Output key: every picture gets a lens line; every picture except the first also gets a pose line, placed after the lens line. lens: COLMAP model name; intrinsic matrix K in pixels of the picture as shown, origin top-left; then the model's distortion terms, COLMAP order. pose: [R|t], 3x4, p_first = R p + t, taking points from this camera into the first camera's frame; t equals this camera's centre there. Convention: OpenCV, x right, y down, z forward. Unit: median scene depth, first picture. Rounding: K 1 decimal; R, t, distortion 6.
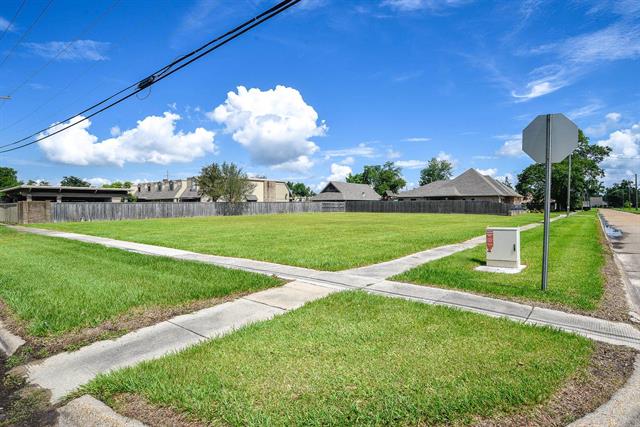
lens RADIAL K [[346.4, 0, 320.2], [0, 346.4, 212.4], [0, 0, 1]] dist [-0.028780, -0.000294]
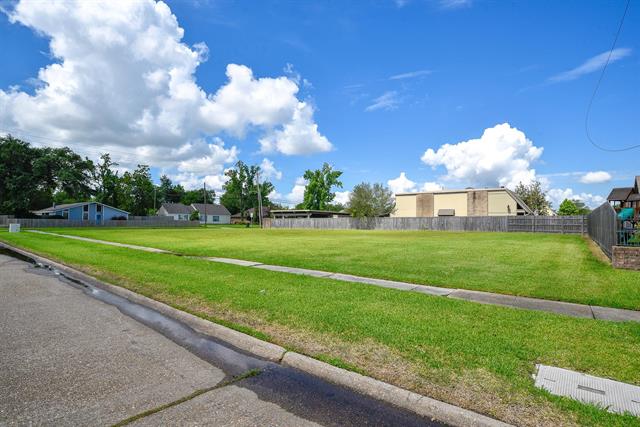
lens RADIAL K [[346.4, 0, 320.4], [0, 346.4, 215.1], [0, 0, 1]] dist [-0.028780, -0.000294]
pose [[-0.013561, -0.007593, -0.999879, 0.693802], [-0.022226, 0.999726, -0.007290, -0.021052], [0.999661, 0.022124, -0.013726, 0.677623]]
